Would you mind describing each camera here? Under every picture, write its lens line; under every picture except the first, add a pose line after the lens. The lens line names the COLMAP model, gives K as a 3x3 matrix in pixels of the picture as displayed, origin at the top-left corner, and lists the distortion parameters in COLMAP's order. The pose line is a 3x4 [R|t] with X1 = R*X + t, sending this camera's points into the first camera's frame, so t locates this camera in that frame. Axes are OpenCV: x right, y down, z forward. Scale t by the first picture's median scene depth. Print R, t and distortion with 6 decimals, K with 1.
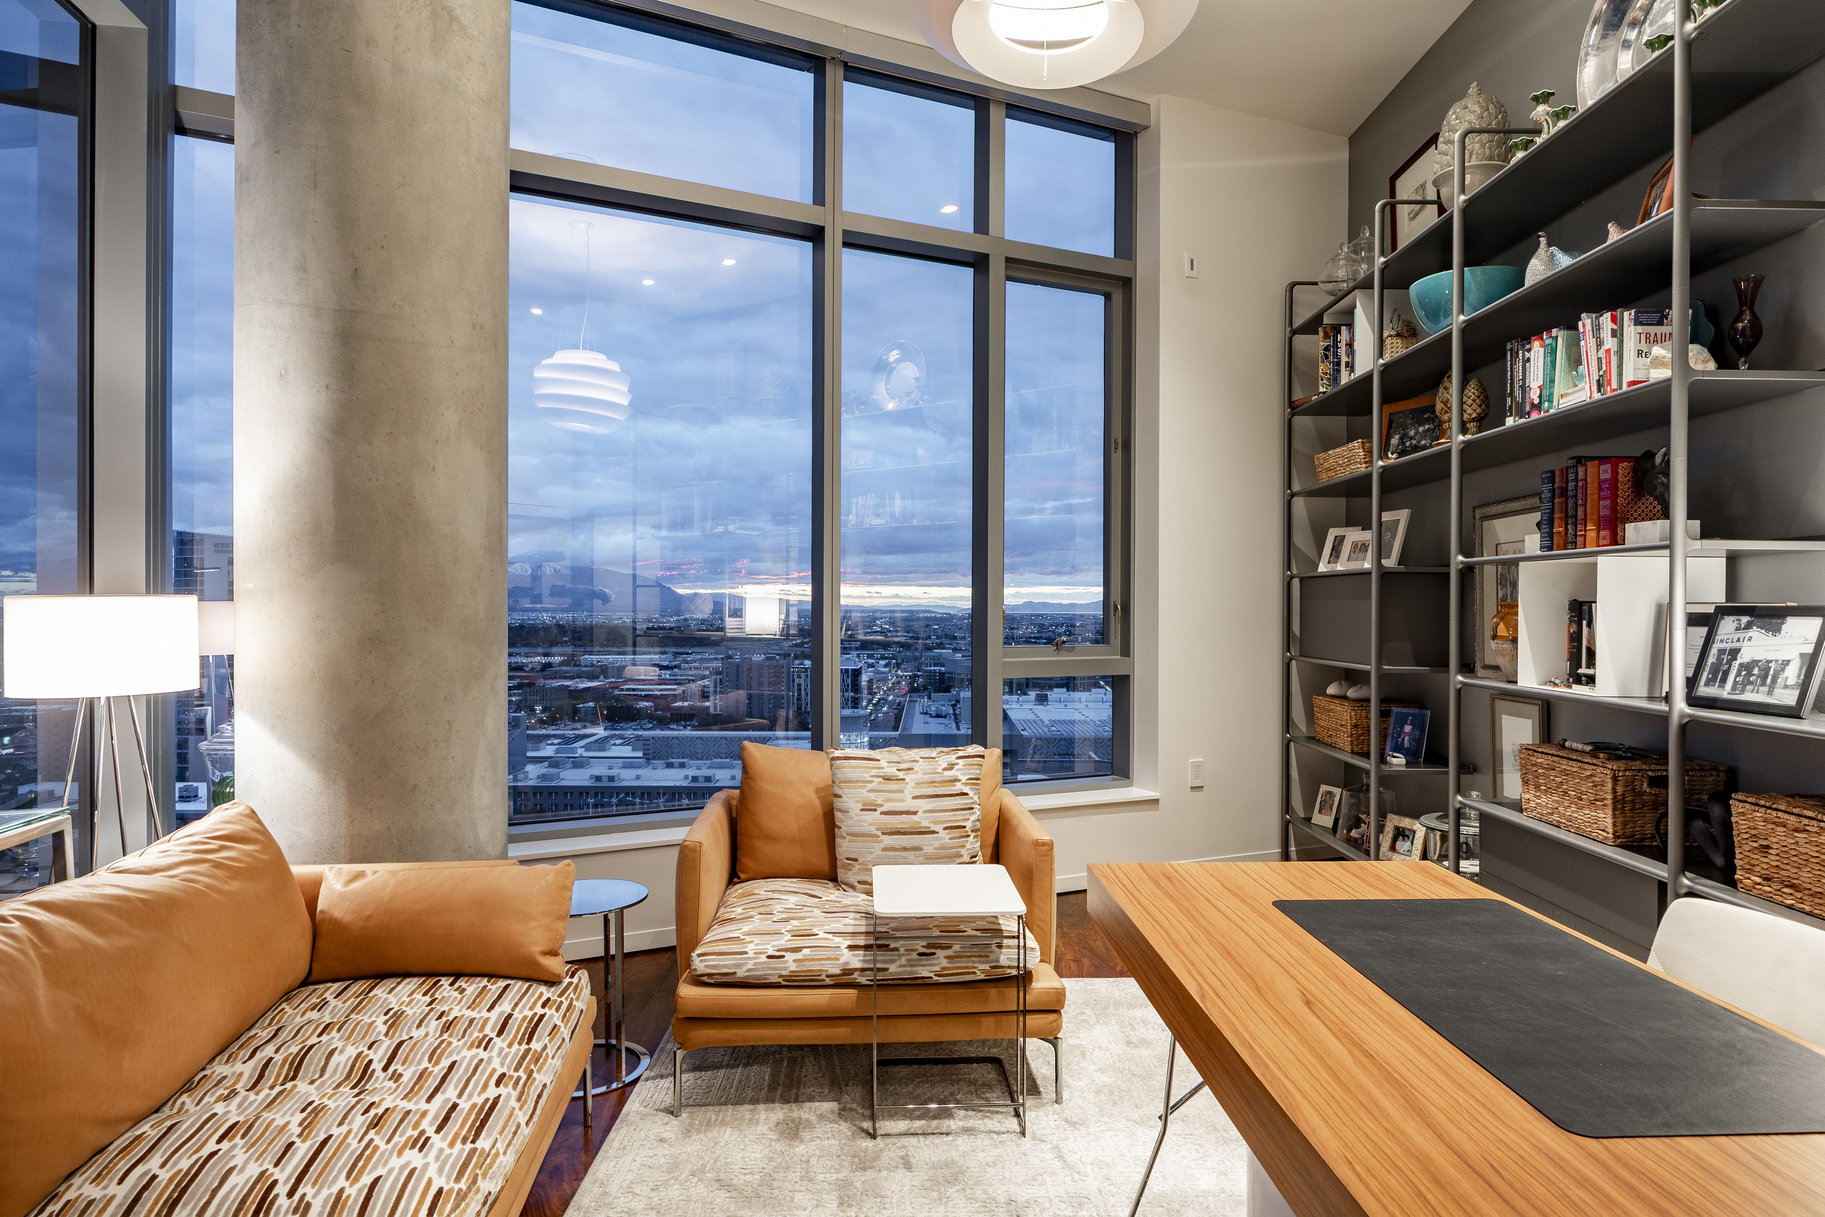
lens RADIAL K [[1056.3, 0, 922.6], [0, 1056.3, 606.5], [0, 0, 1]] dist [0.000484, 0.000323]
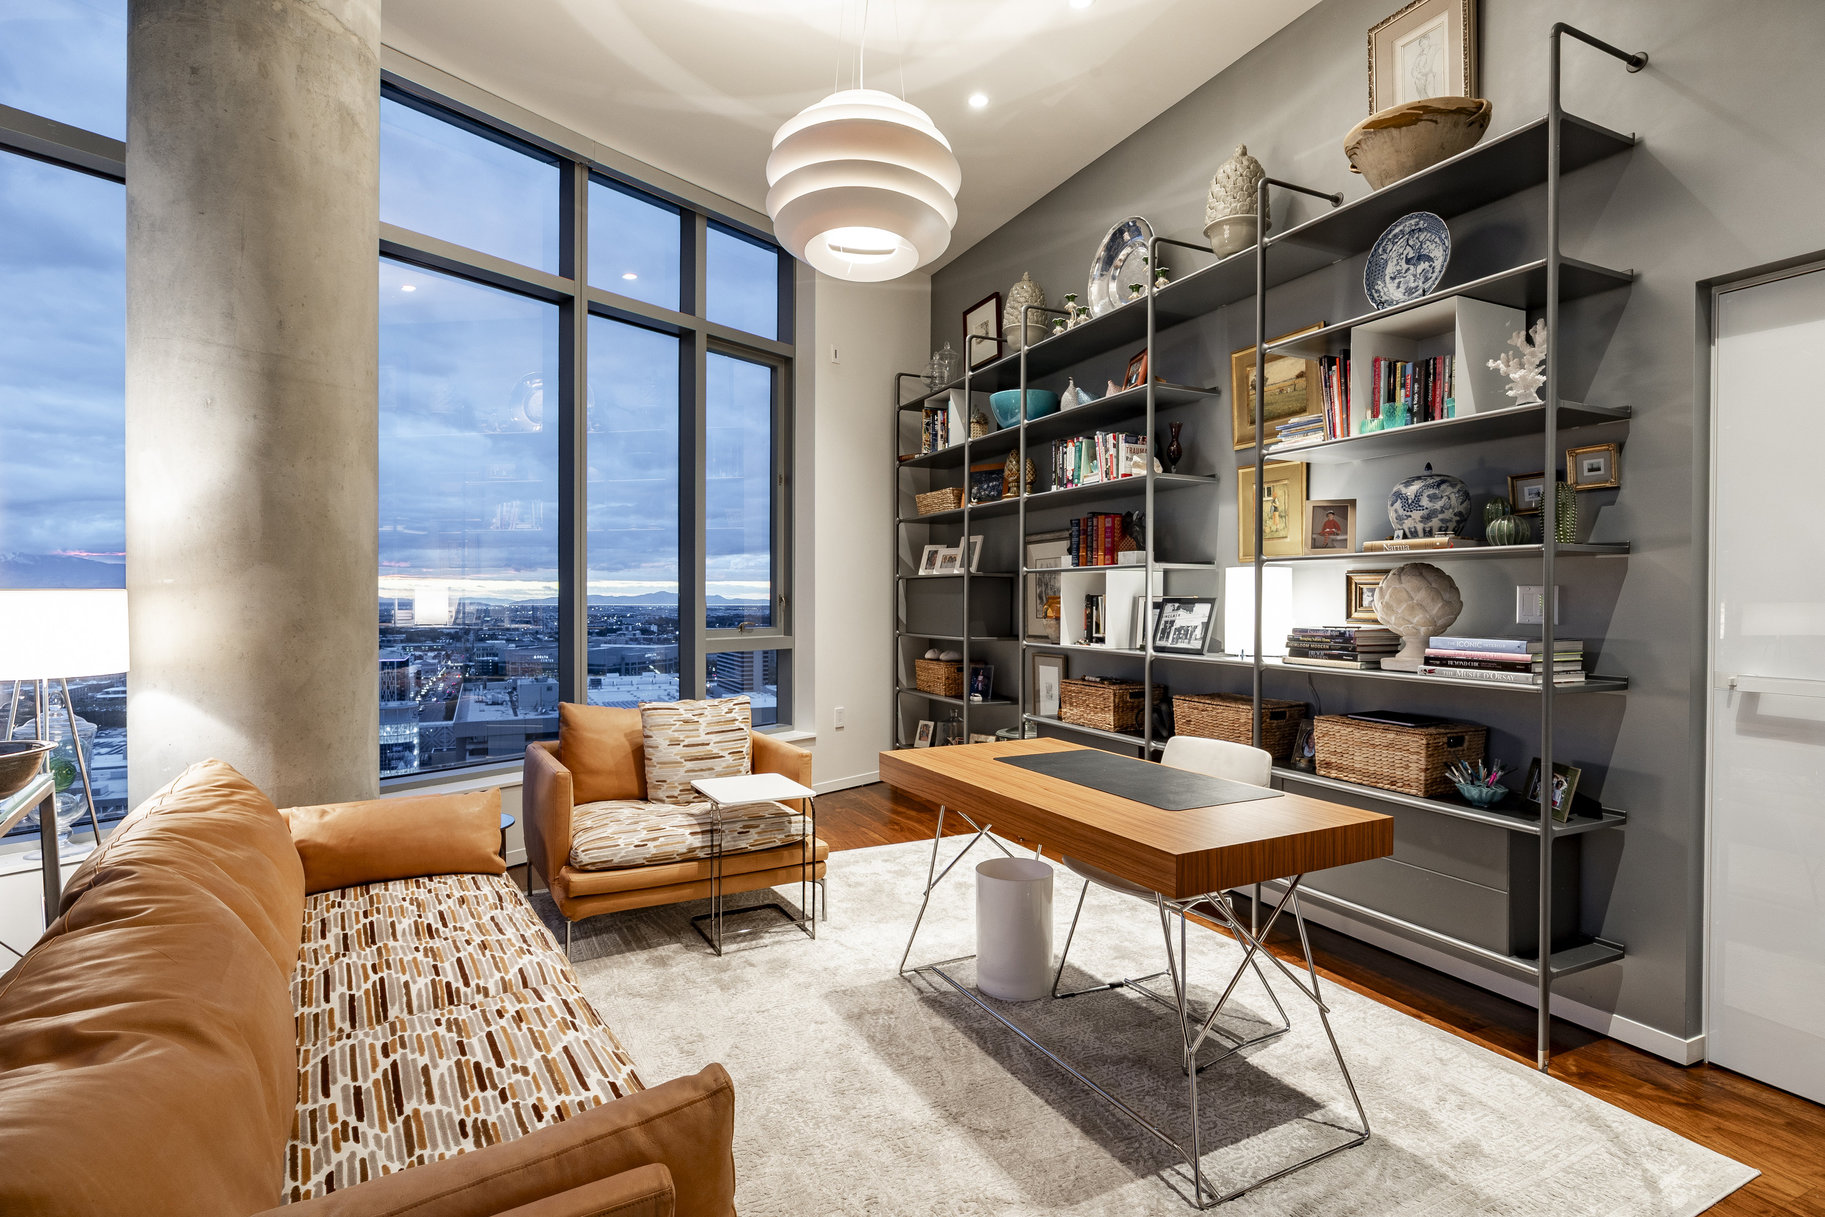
lens RADIAL K [[922.7, 0, 906.7], [0, 922.7, 605.7], [0, 0, 1]] dist [0.001683, 0.000759]
pose [[0.903487, -0.004162, 0.428596, -0.313834], [0.001131, 0.999973, 0.007327, 0.000702], [-0.428615, -0.006135, 0.903466, -0.246291]]
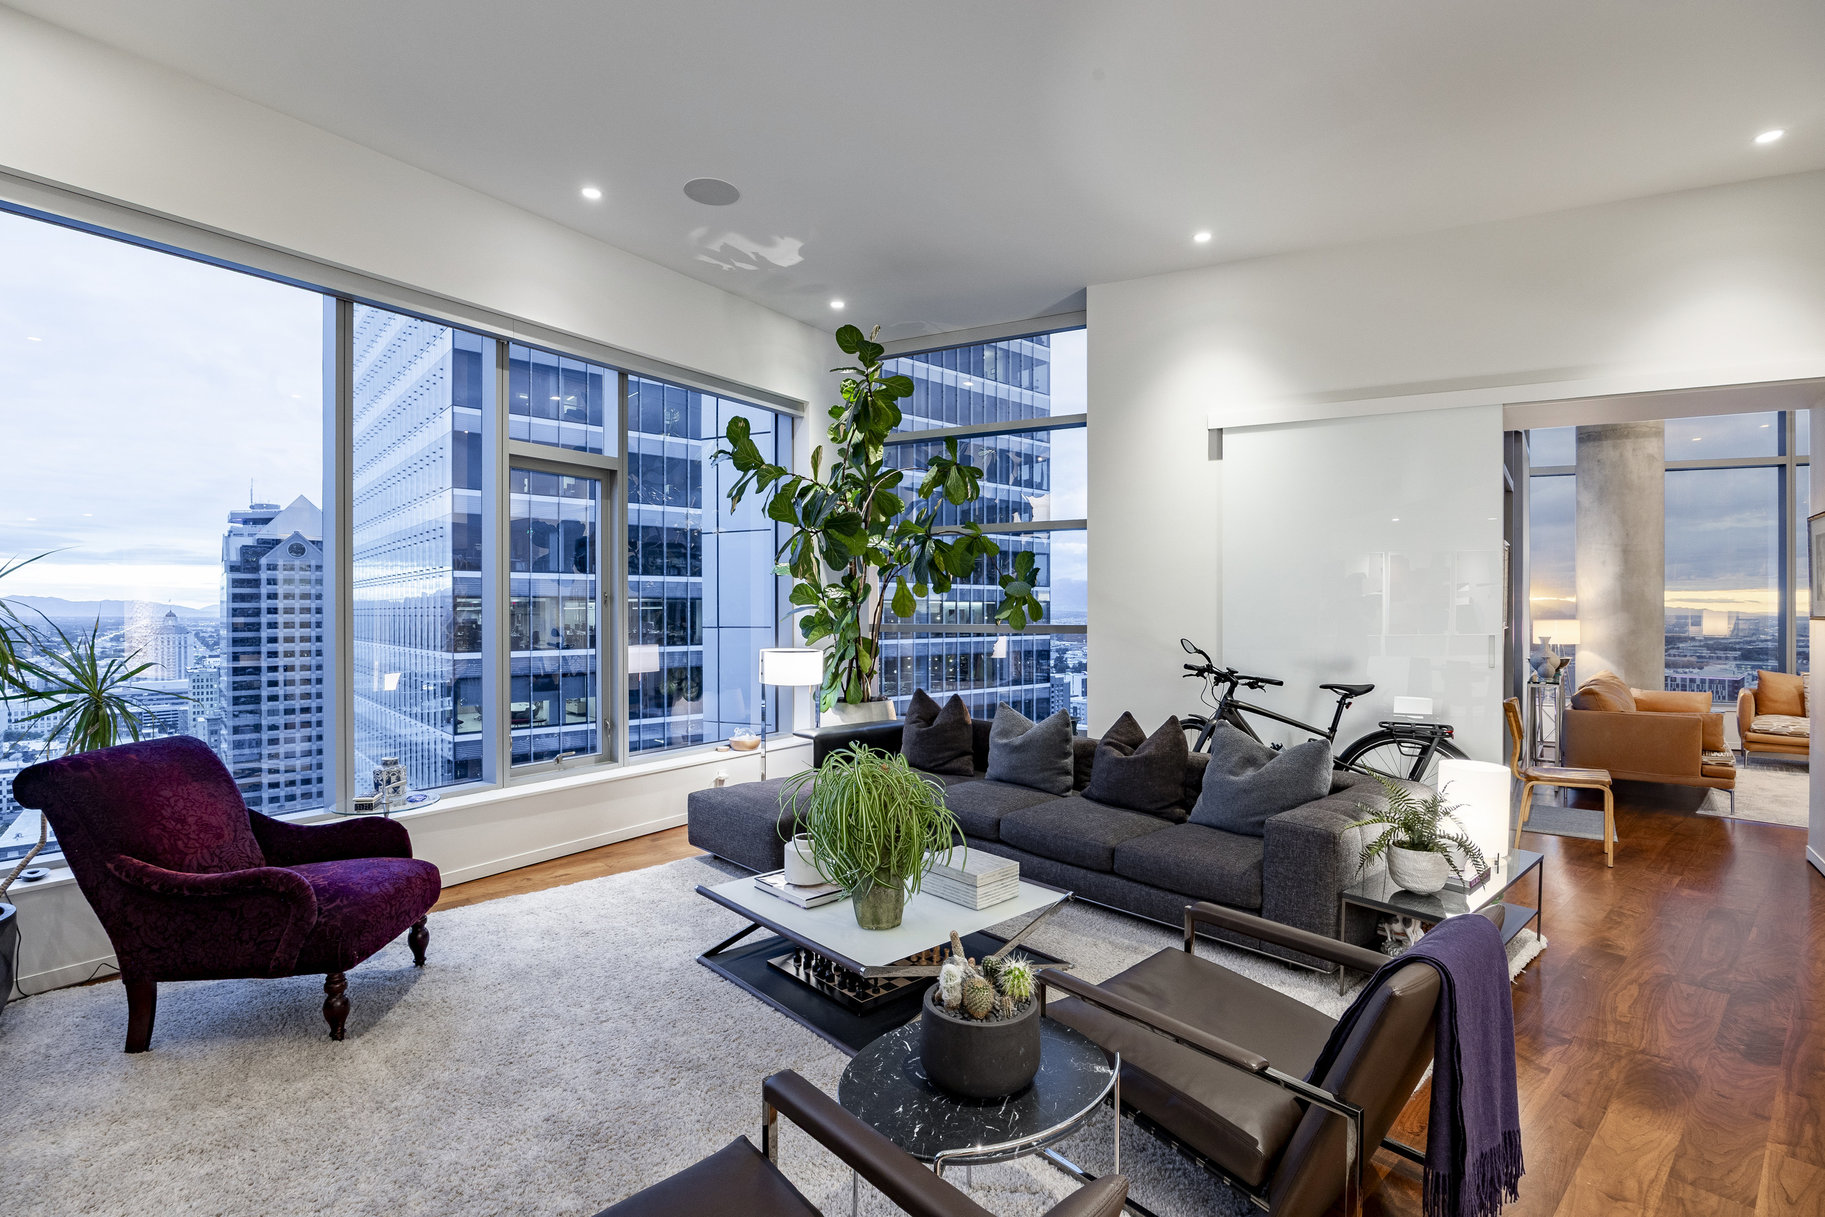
lens RADIAL K [[851.4, 0, 915.0], [0, 851.4, 599.7], [0, 0, 1]] dist [-0.004348, -0.000740]
pose [[0.675503, -0.003266, -0.737350, -0.018271], [-0.005866, 0.999935, -0.009802, -0.034321], [0.737334, 0.010947, 0.675440, -2.687768]]
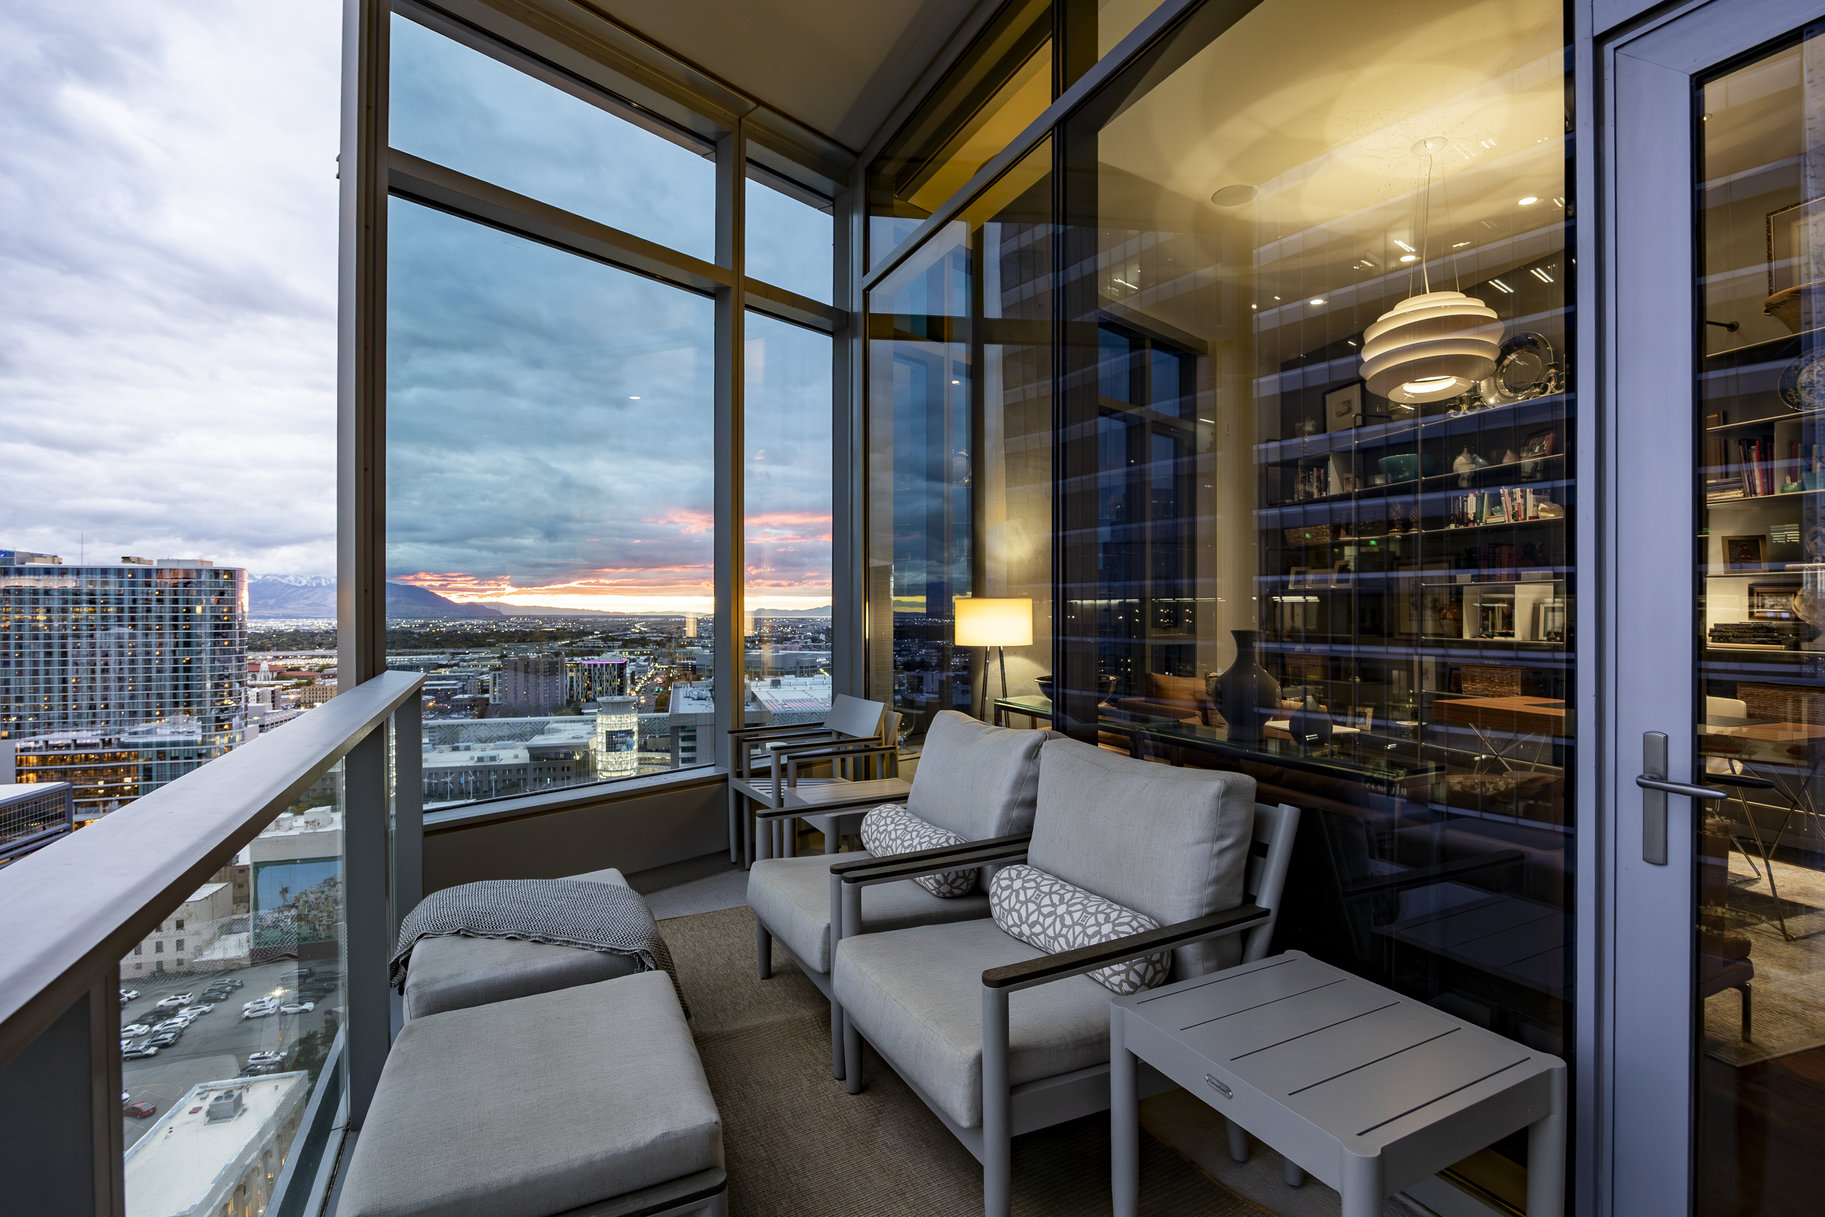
lens RADIAL K [[814.7, 0, 899.8], [0, 814.7, 606.9], [0, 0, 1]] dist [-0.007836, 0.000478]
pose [[0.959049, -0.001386, 0.283236, -1.243976], [0.003366, 0.999973, -0.006506, 0.012564], [-0.283219, 0.007193, 0.959028, -0.411858]]
